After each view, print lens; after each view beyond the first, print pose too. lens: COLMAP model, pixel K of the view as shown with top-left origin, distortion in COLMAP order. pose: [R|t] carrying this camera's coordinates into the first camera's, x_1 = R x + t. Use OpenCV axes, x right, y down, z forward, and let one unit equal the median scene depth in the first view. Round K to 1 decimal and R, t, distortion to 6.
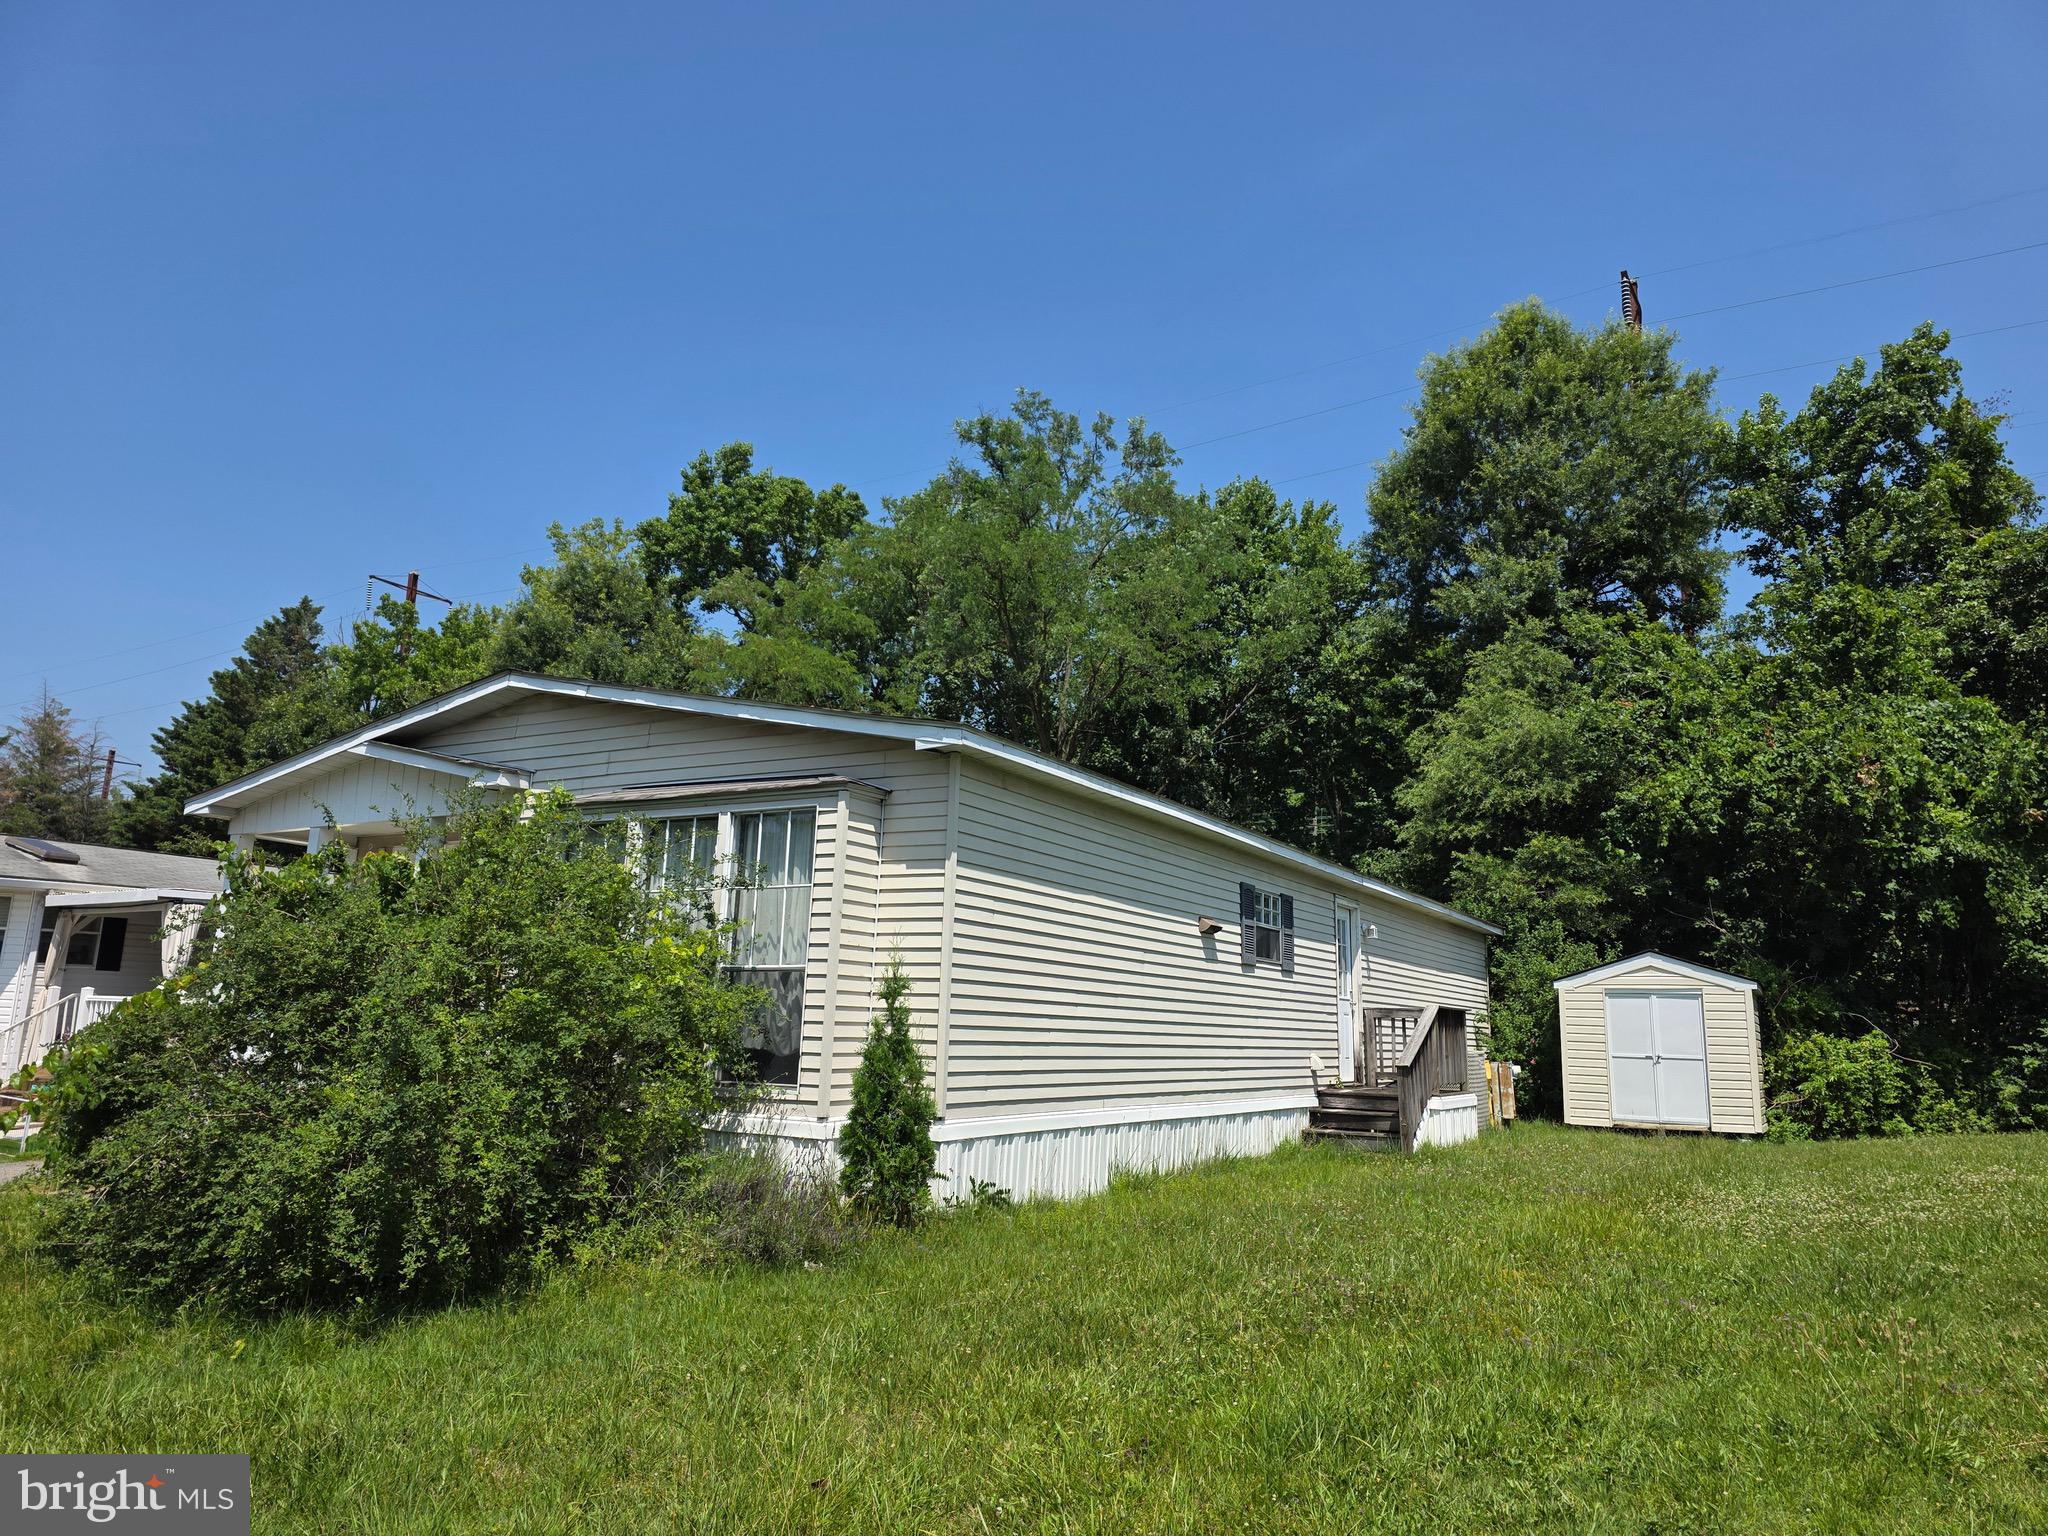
lens RADIAL K [[1341.2, 0, 1019.1], [0, 1341.2, 798.8], [0, 0, 1]] dist [0.114529, -0.120348]
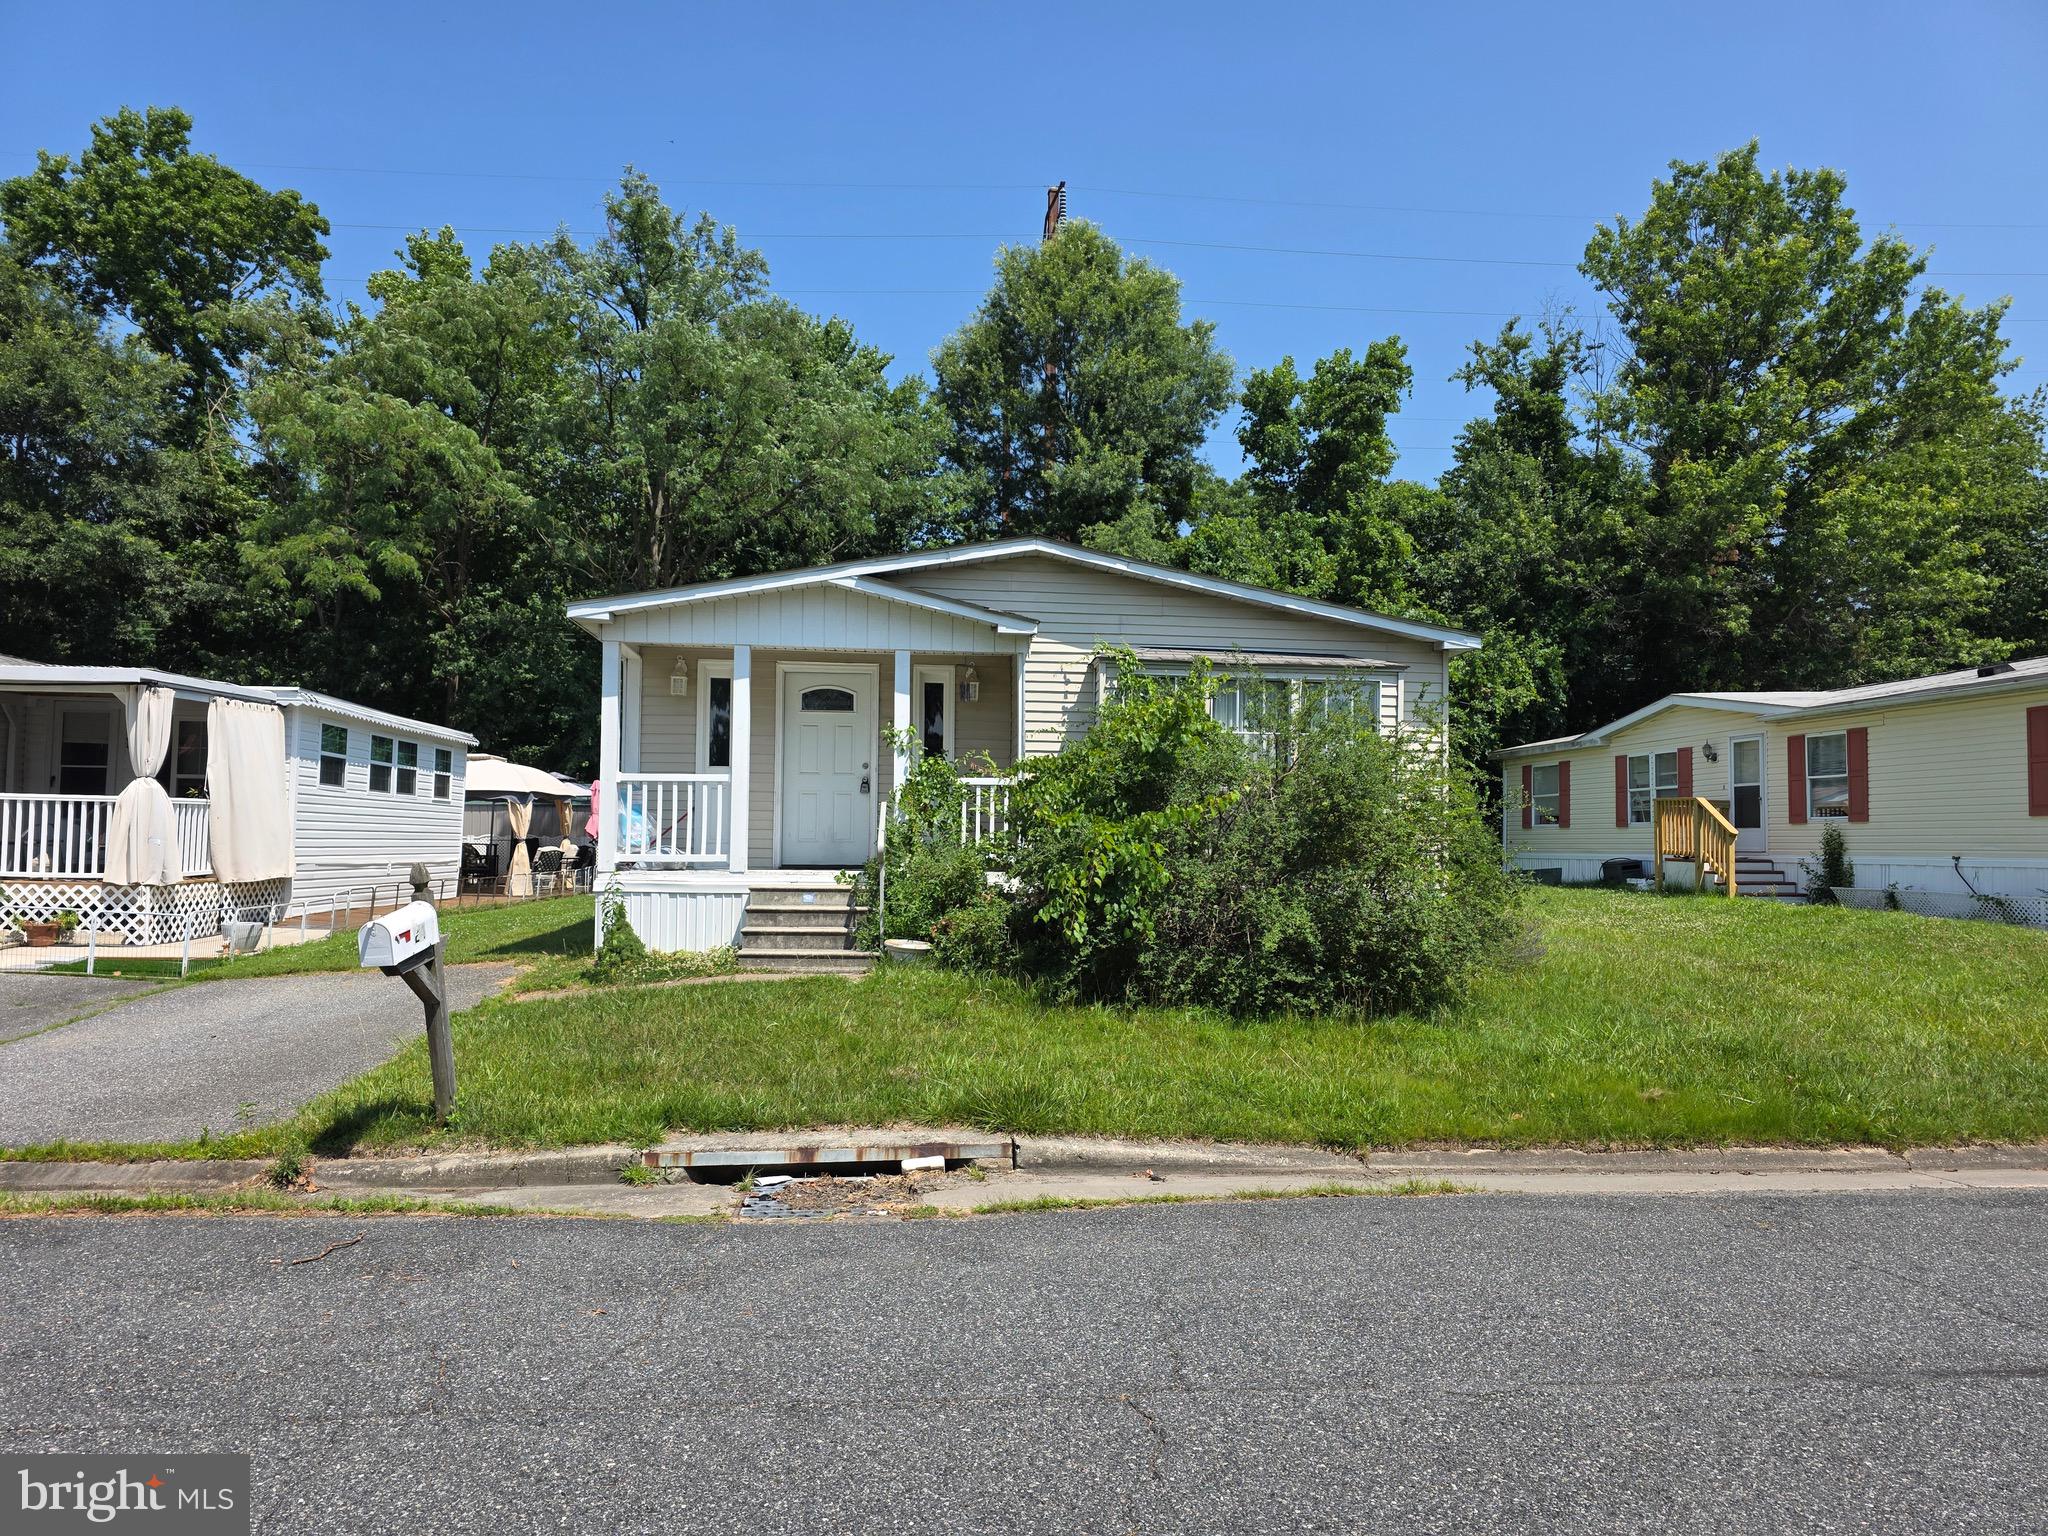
lens RADIAL K [[1341.2, 0, 1019.1], [0, 1341.2, 798.8], [0, 0, 1]] dist [0.114529, -0.120348]
pose [[0.802756, 0.004069, 0.596294, -1.018933], [-0.090684, 0.989179, 0.115333, -0.001613], [-0.589372, -0.146658, 0.794438, 0.038385]]
